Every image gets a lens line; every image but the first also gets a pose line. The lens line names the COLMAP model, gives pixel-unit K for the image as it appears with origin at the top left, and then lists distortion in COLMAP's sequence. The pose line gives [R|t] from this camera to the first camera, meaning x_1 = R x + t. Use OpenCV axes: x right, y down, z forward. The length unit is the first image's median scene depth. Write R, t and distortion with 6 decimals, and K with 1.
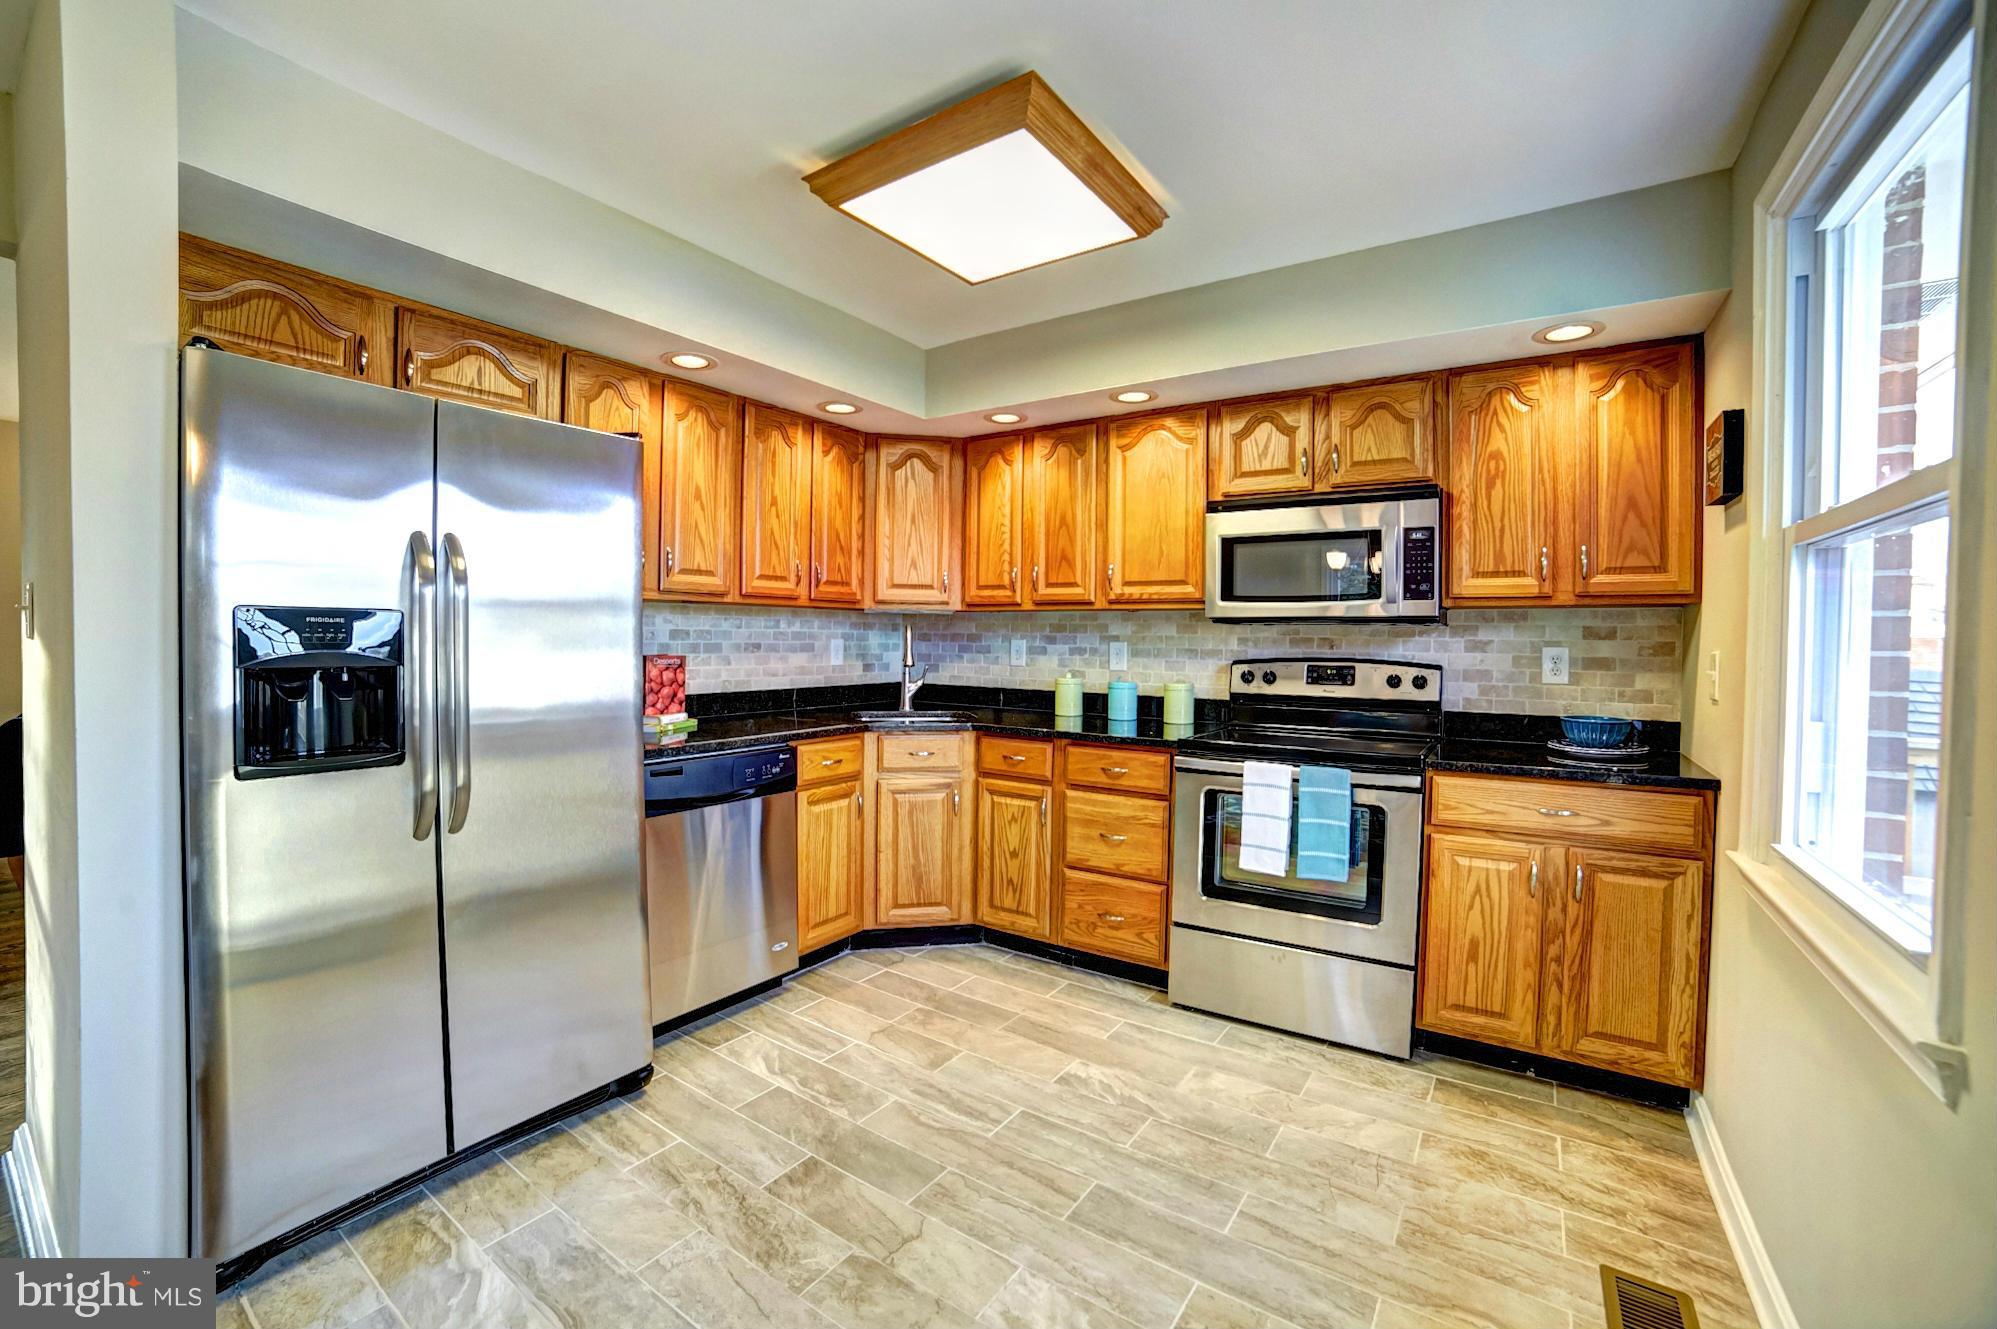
lens RADIAL K [[815.4, 0, 1003.3], [0, 815.4, 653.4], [0, 0, 1]] dist [-0.110305, 0.050081]
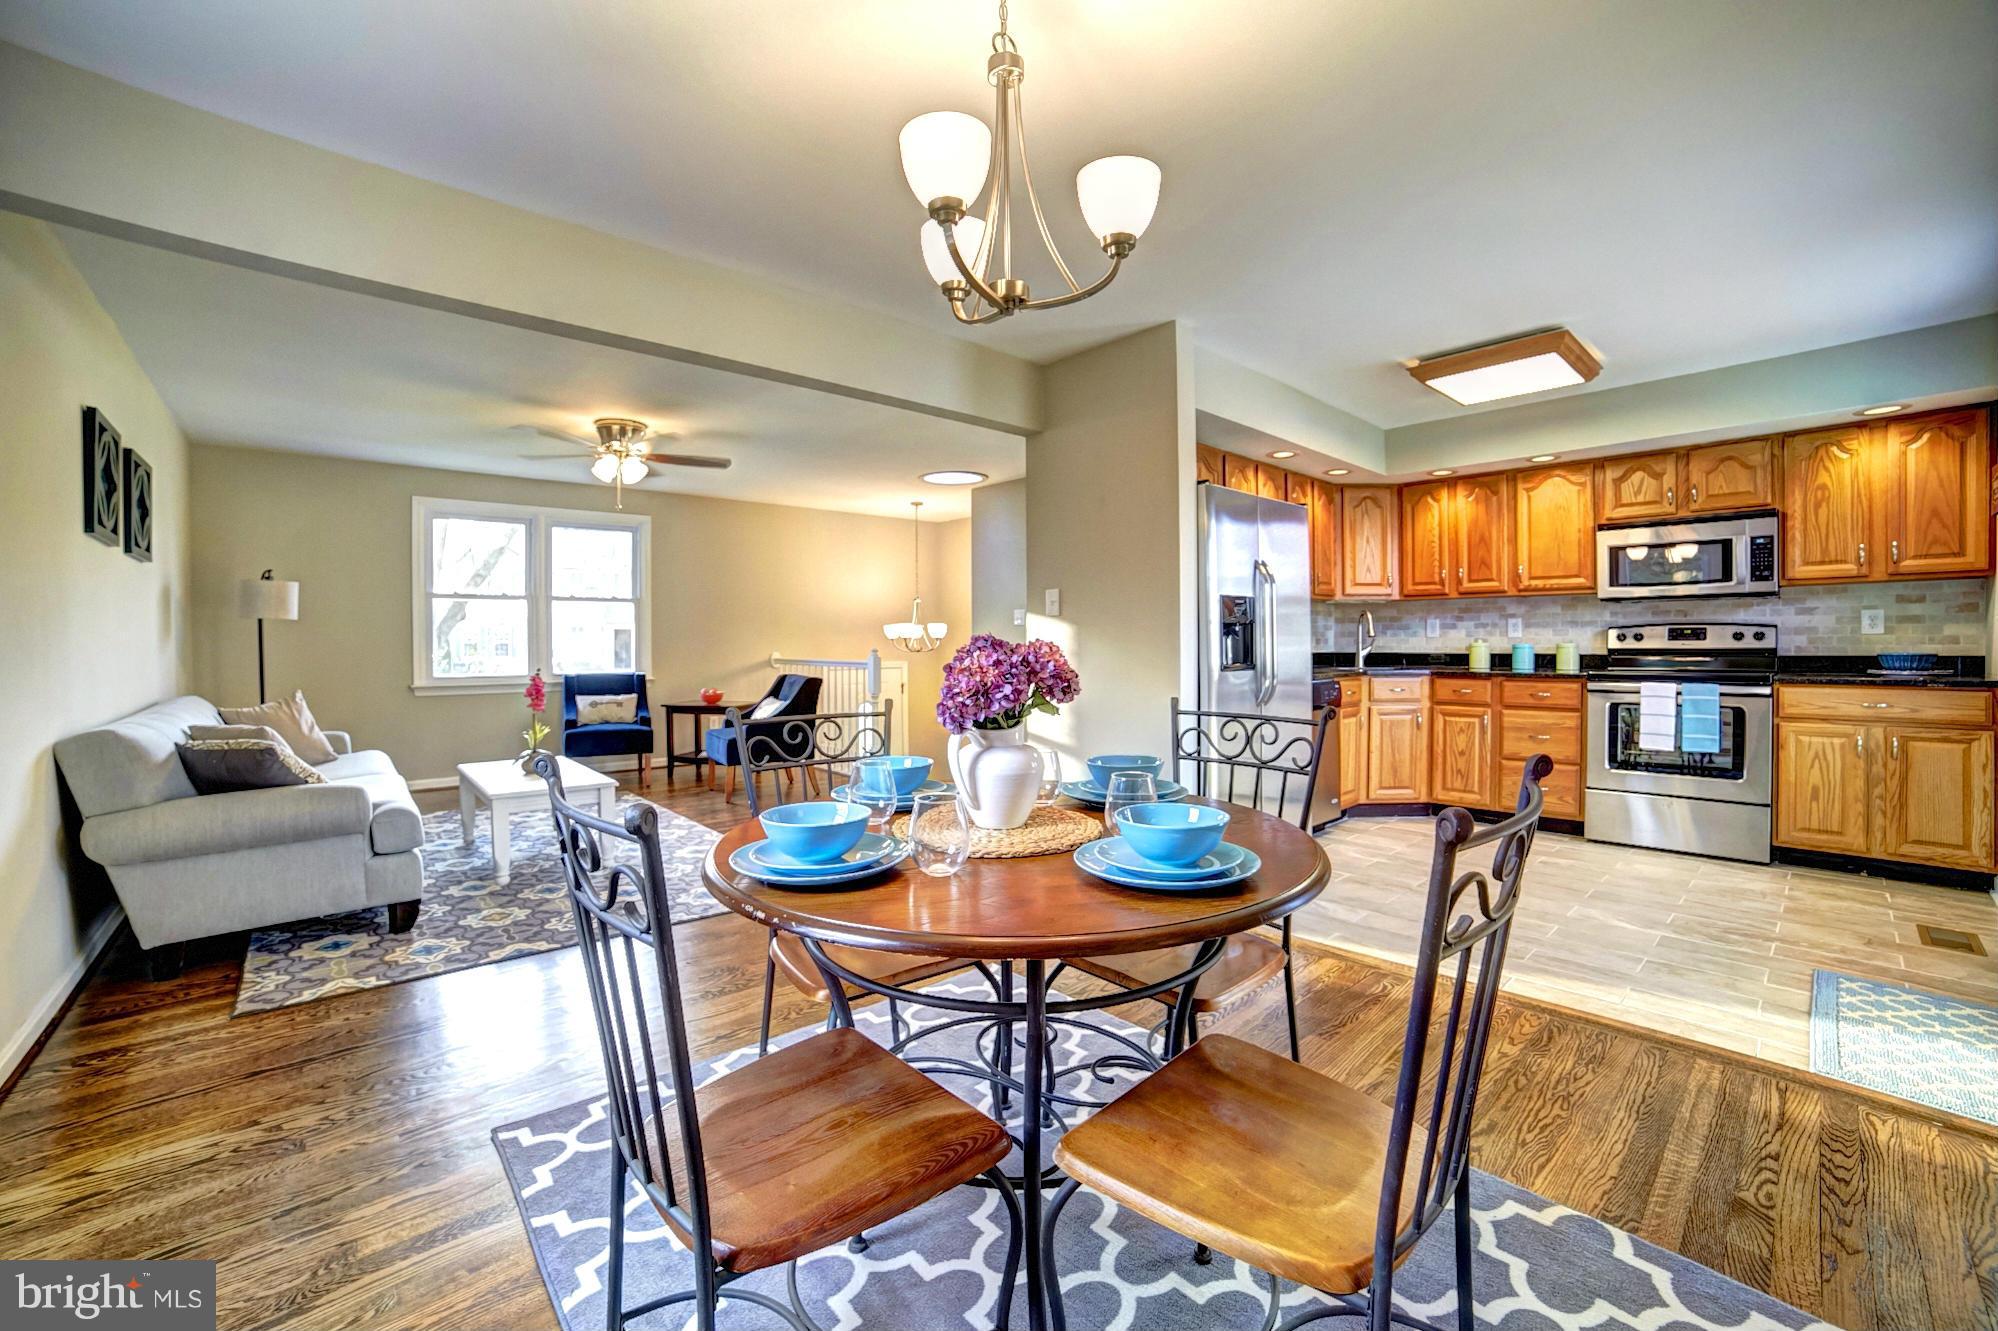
lens RADIAL K [[827.3, 0, 1002.7], [0, 827.3, 655.3], [0, 0, 1]] dist [-0.088543, 0.035390]
pose [[0.974303, -0.015347, -0.224717, -0.570030], [0.014104, 0.999875, -0.007137, 0.066032], [0.224799, 0.003784, 0.974398, -0.817885]]
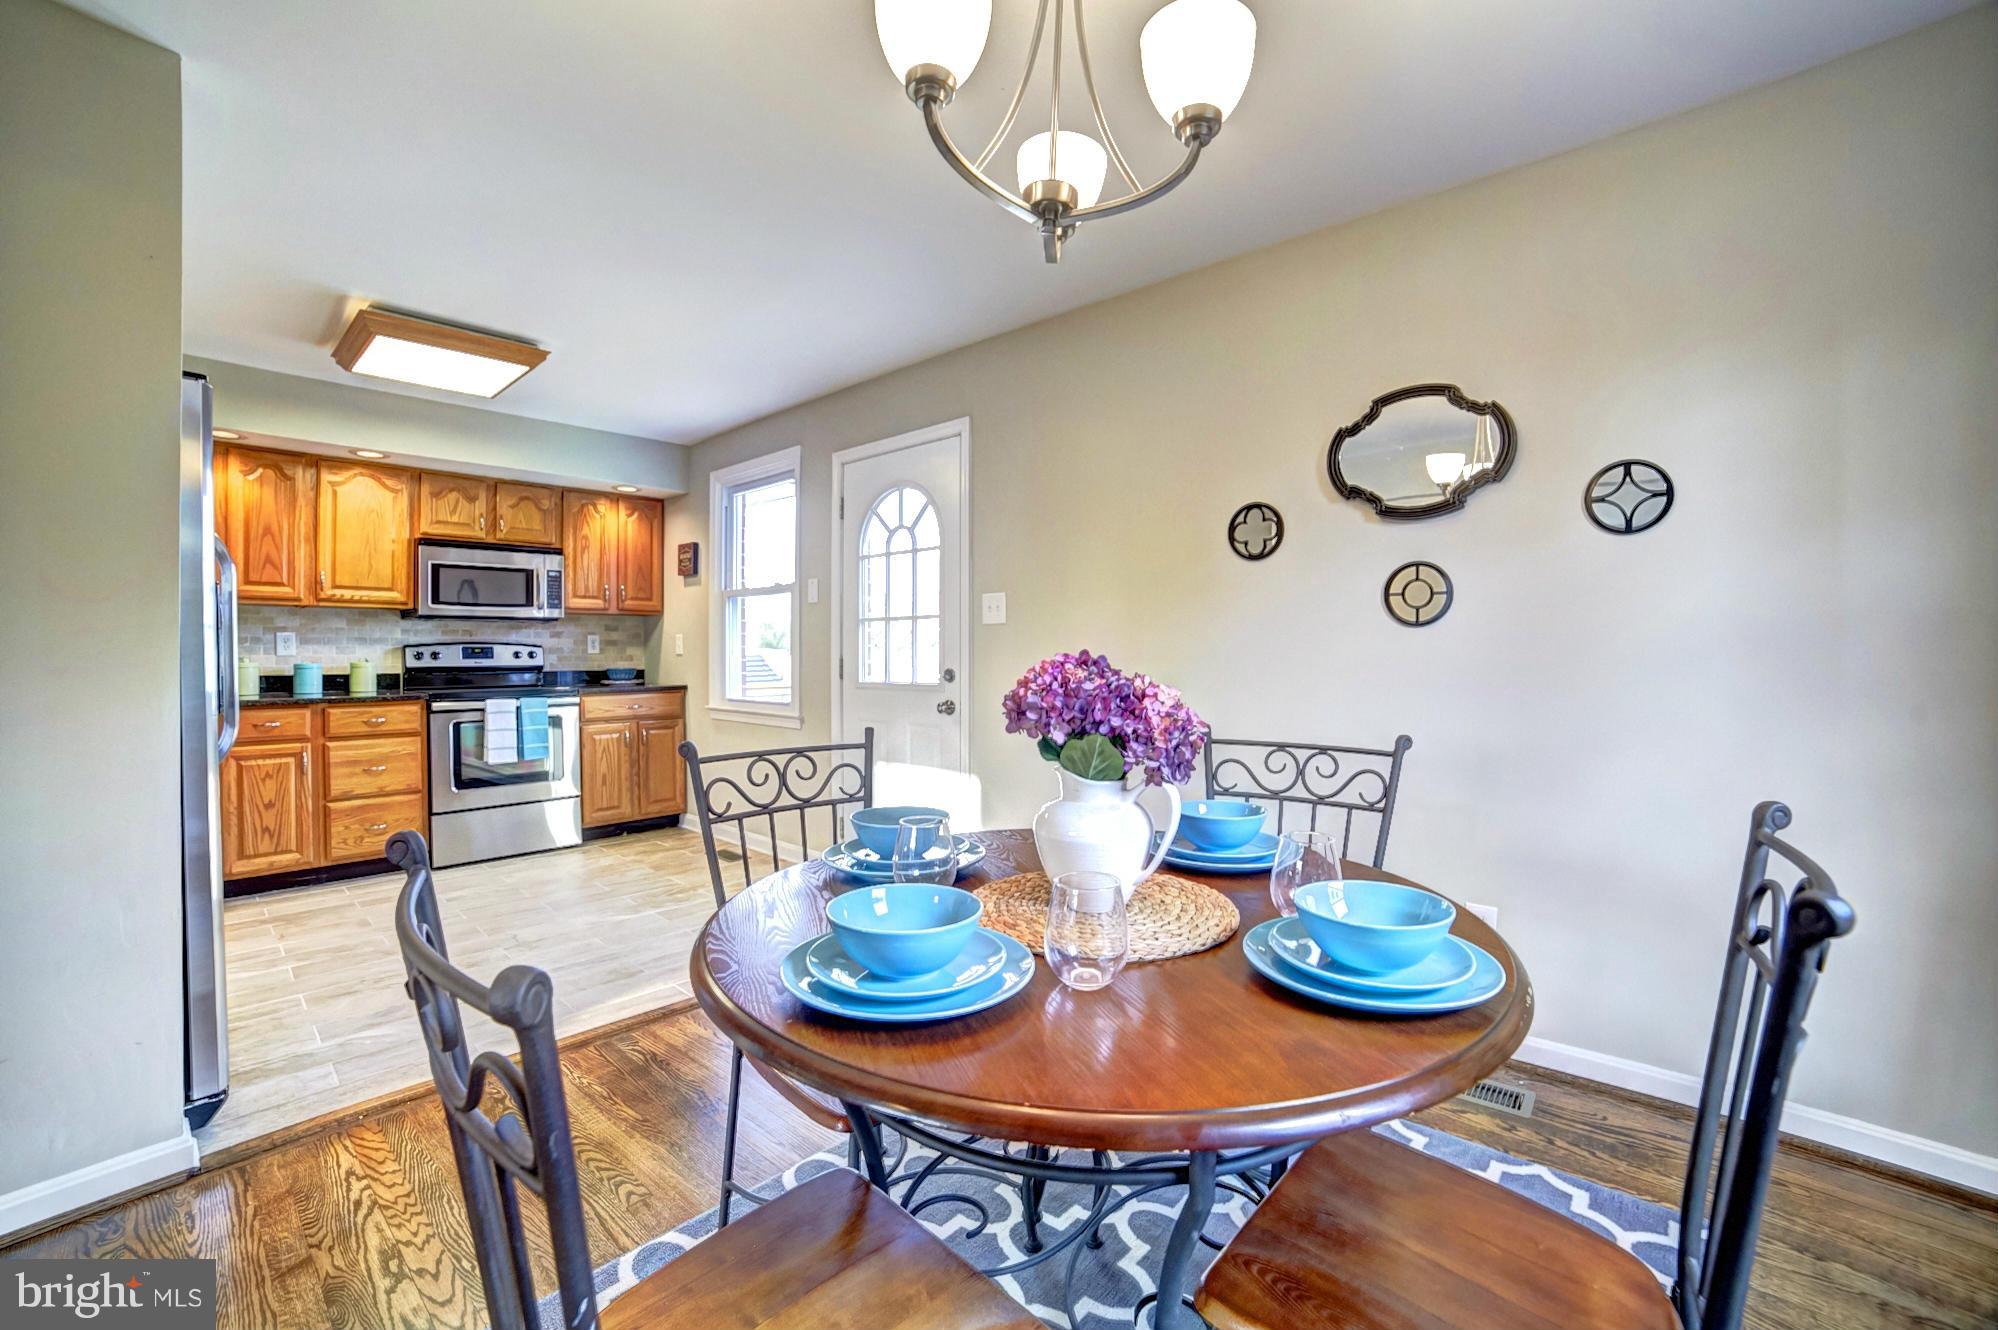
lens RADIAL K [[815.9, 0, 1003.8], [0, 815.9, 653.9], [0, 0, 1]] dist [-0.110305, 0.050081]
pose [[0.124785, -0.014776, 0.992074, -1.125882], [0.024775, 0.999624, 0.011772, 0.041004], [-0.991874, 0.023110, 0.125104, -0.269459]]
